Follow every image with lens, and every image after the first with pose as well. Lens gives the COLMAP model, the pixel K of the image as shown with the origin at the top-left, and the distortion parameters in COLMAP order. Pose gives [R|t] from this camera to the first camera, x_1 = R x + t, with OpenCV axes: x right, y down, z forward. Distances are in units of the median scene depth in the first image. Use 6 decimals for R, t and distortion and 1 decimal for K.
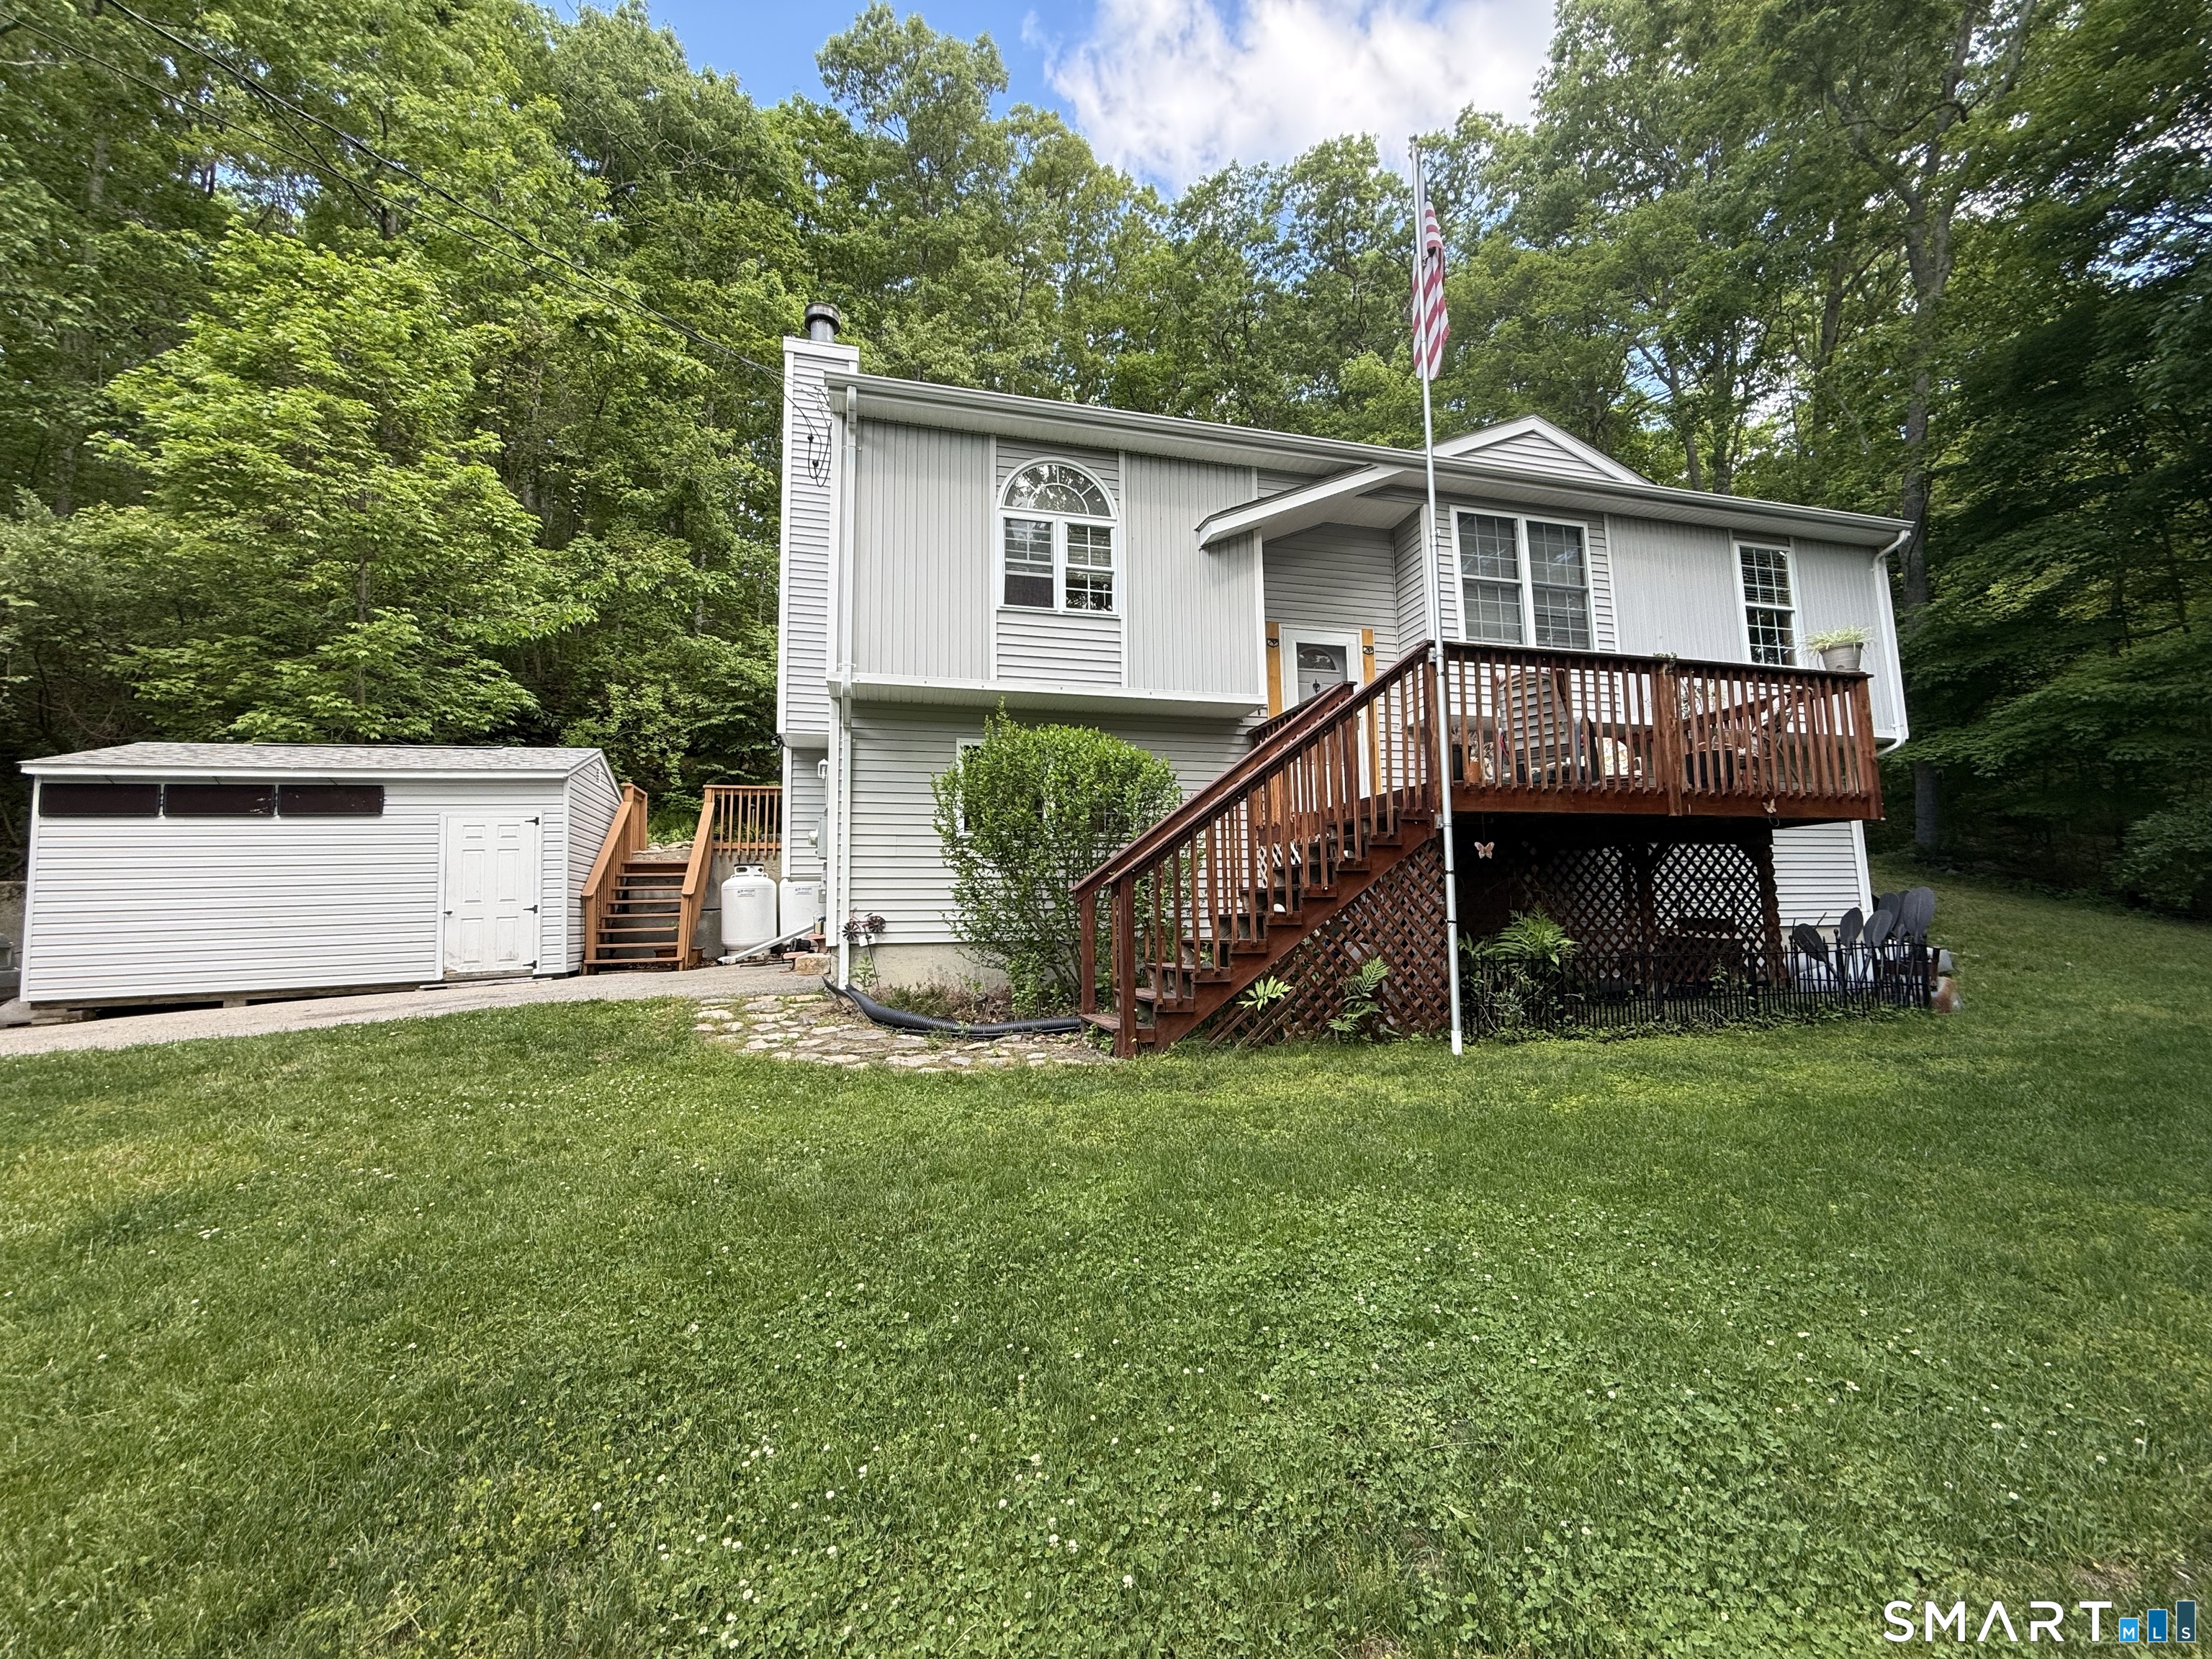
lens RADIAL K [[880.7, 0, 1099.5], [0, 880.7, 832.9], [0, 0, 1]] dist [-0.000444, -0.000305]
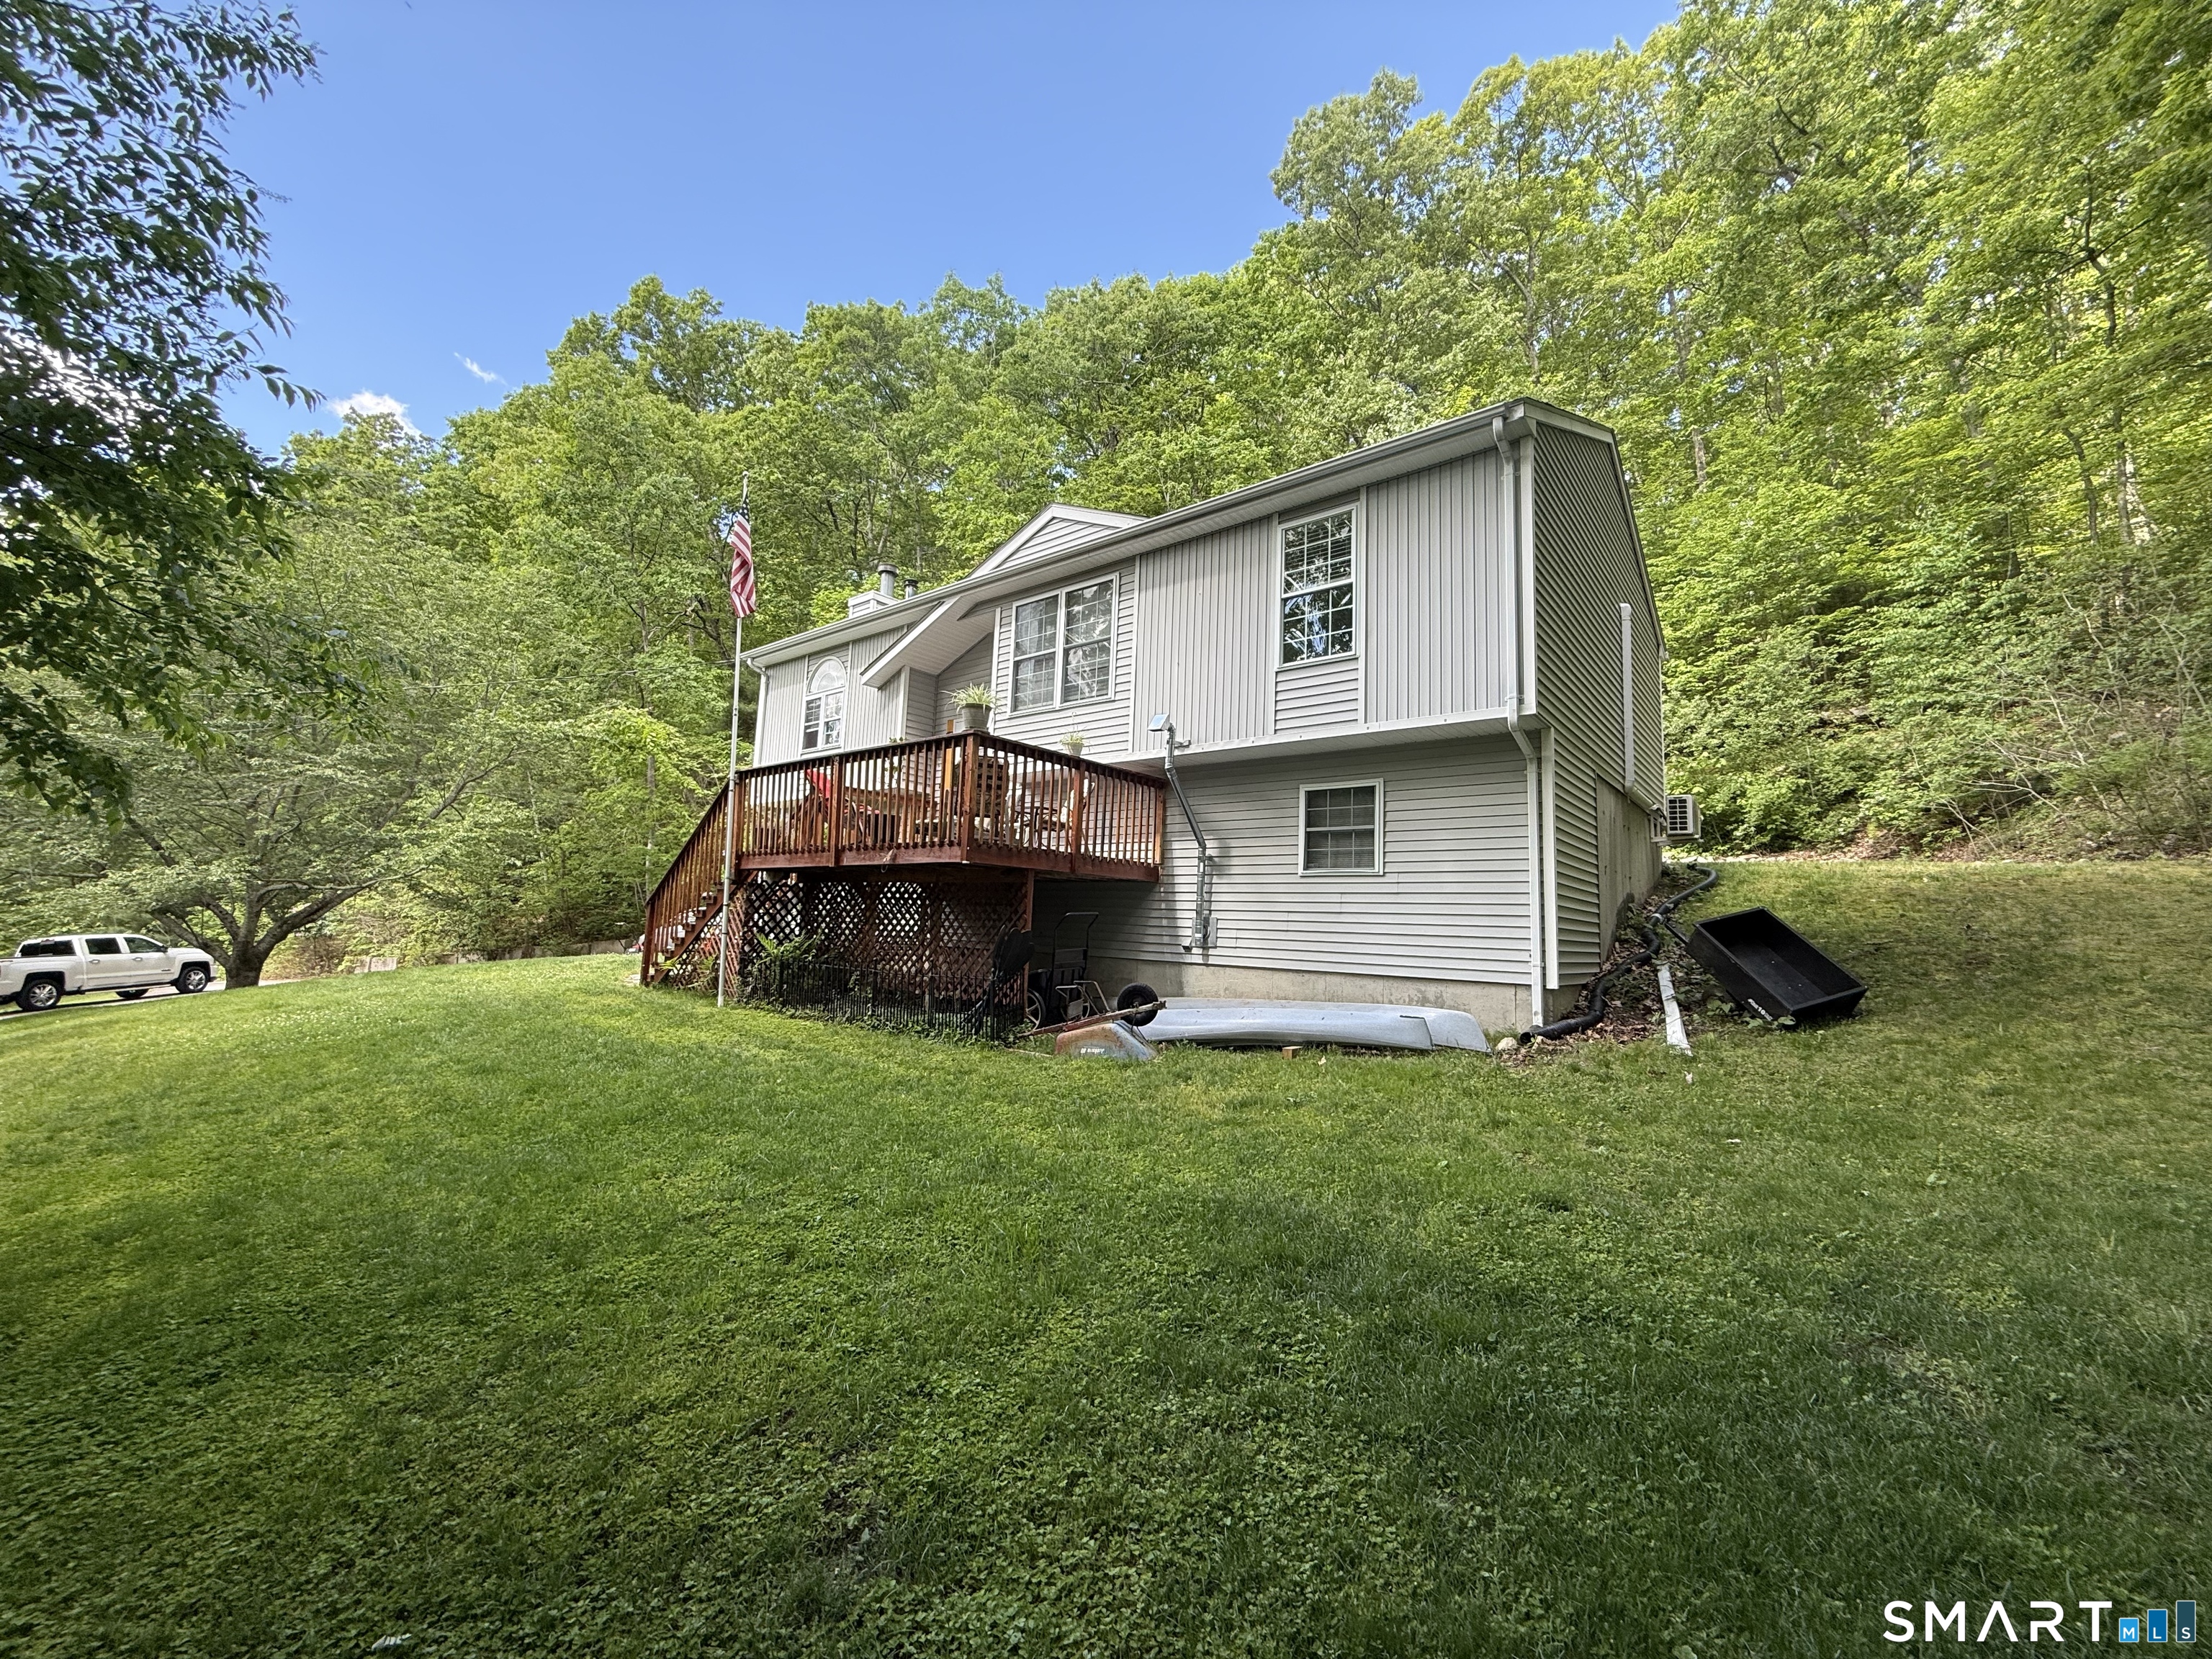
lens RADIAL K [[880.7, 0, 1100.0], [0, 880.7, 835.7], [0, 0, 1]] dist [-0.000444, -0.000305]
pose [[0.578542, -0.054051, -0.813859, 1.284415], [0.023844, 0.998496, -0.049364, 0.010191], [0.815304, 0.009154, 0.578961, 0.353894]]
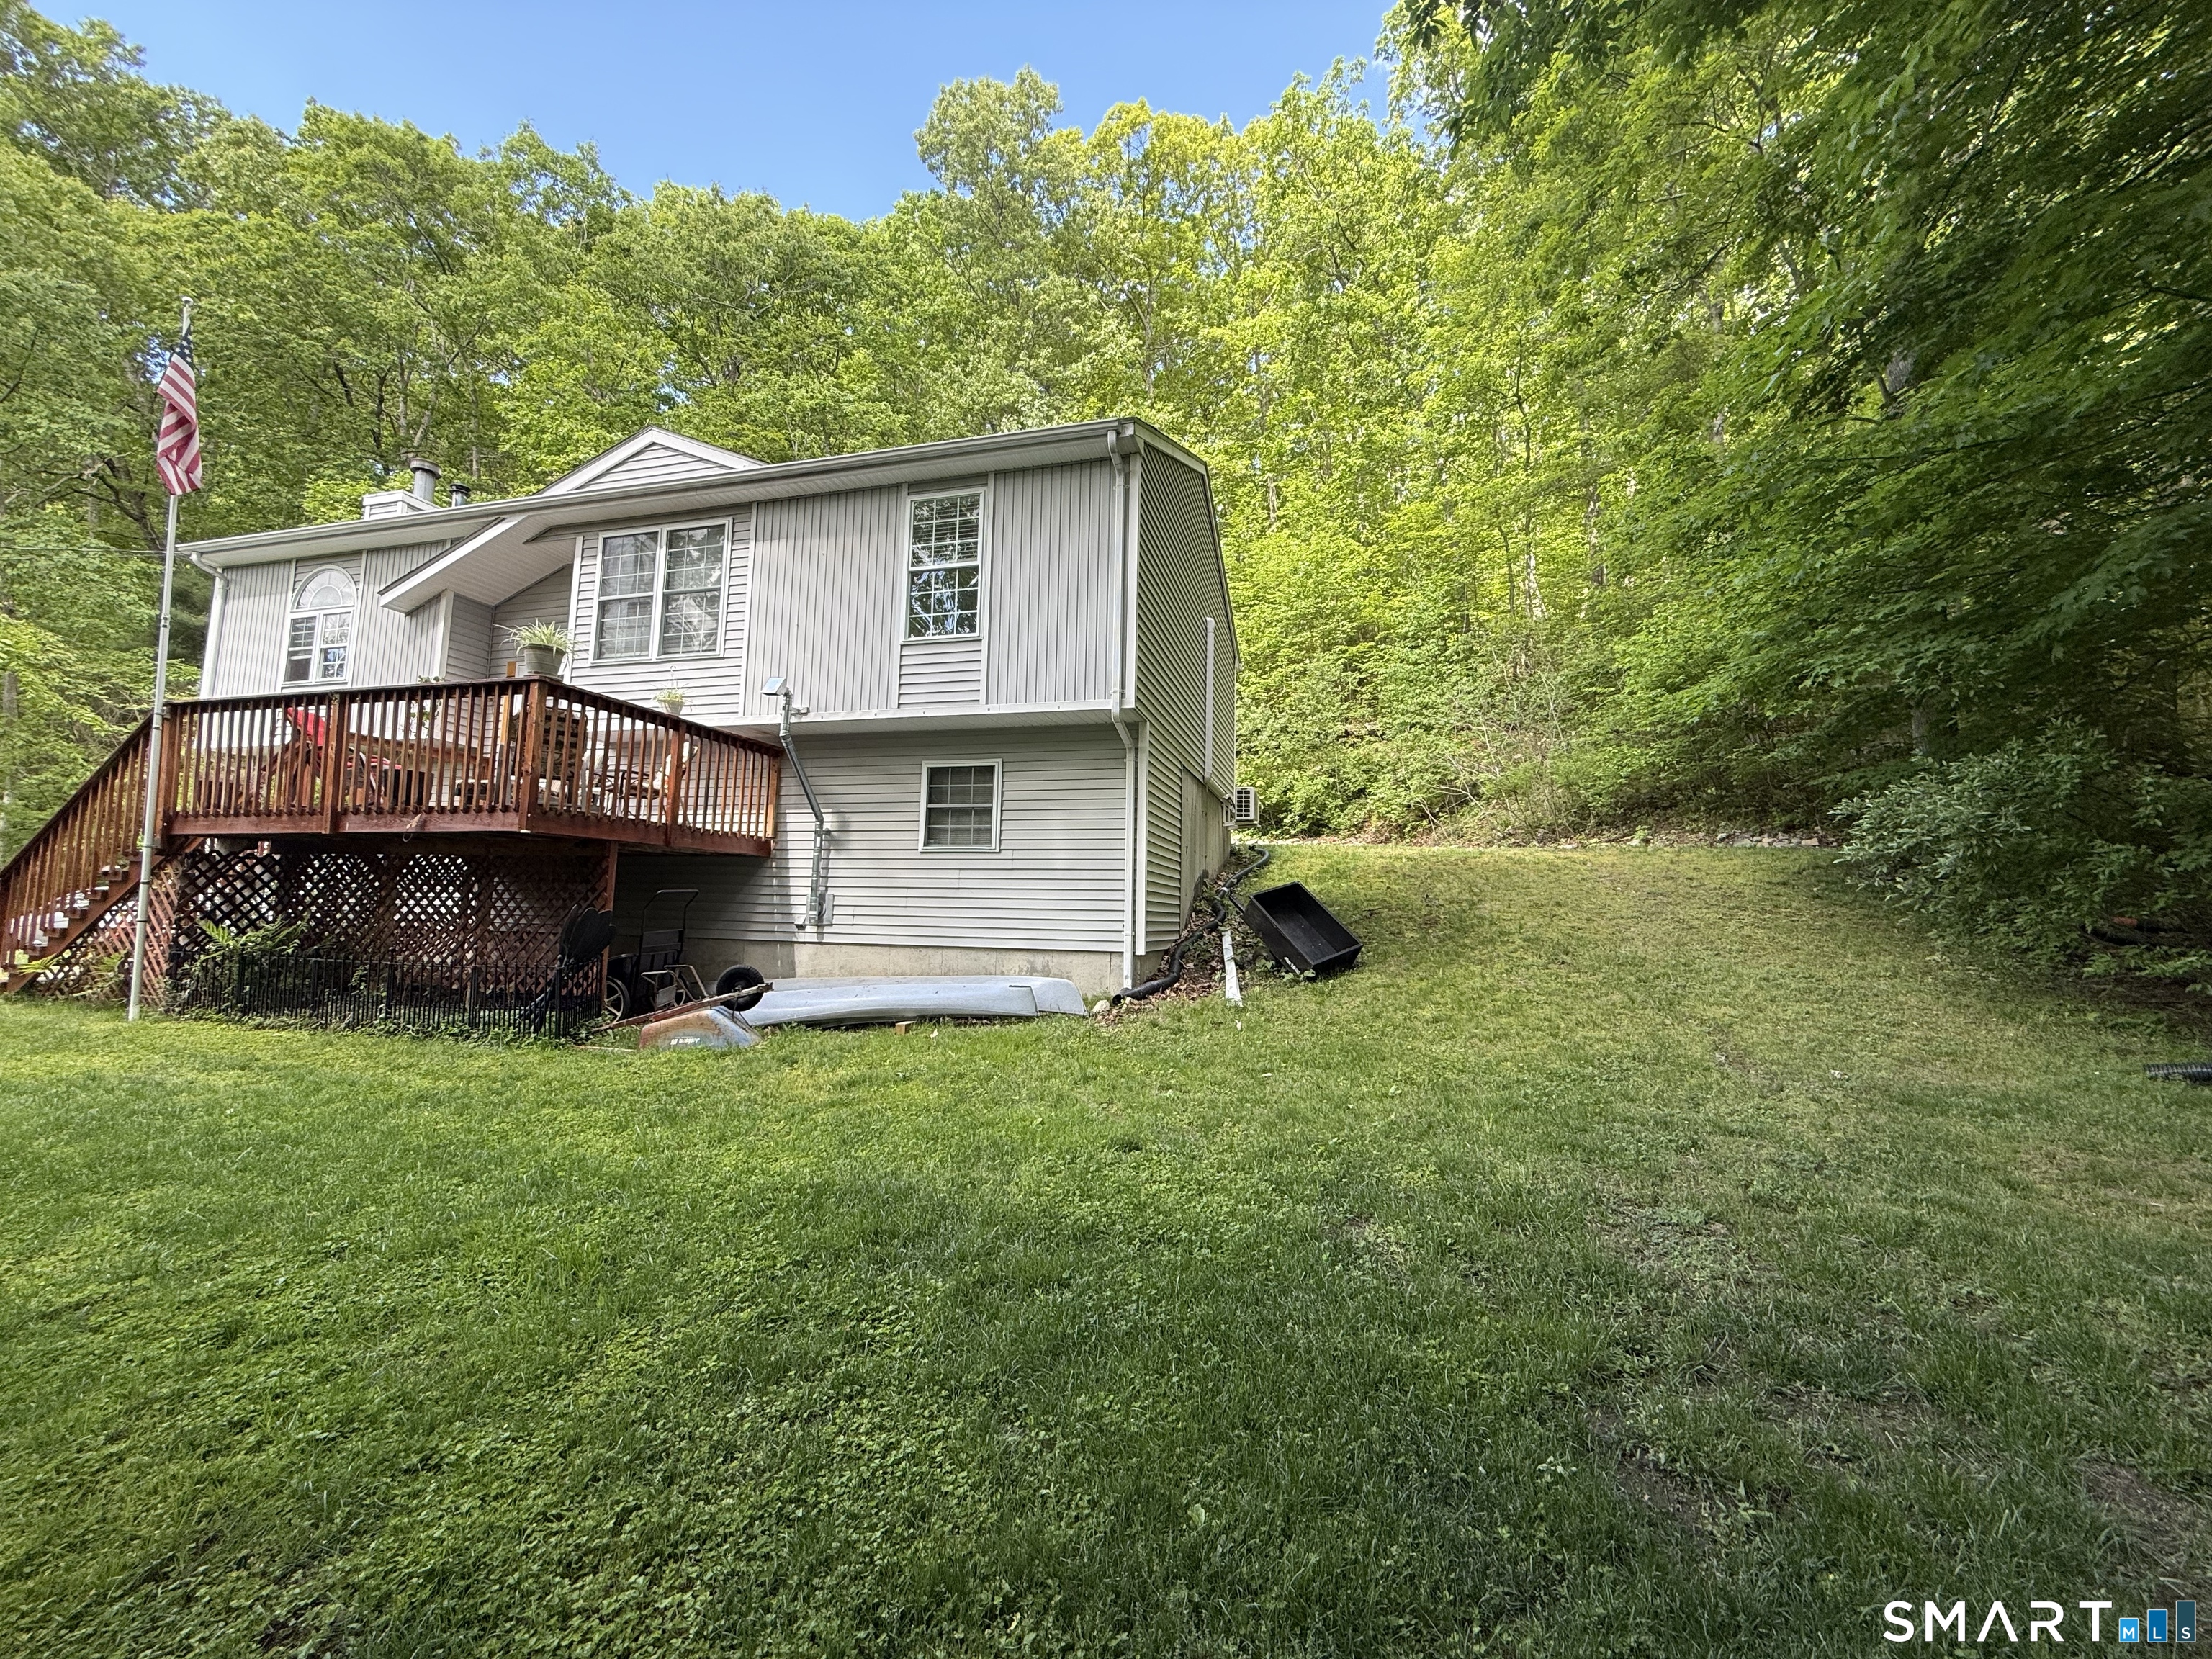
lens RADIAL K [[880.7, 0, 1103.5], [0, 880.7, 836.5], [0, 0, 1]] dist [-0.000444, -0.000305]
pose [[0.860639, -0.018081, -0.508895, 1.288565], [0.012833, 0.999822, -0.013821, 0.010674], [0.509054, 0.005364, 0.860718, 0.359618]]
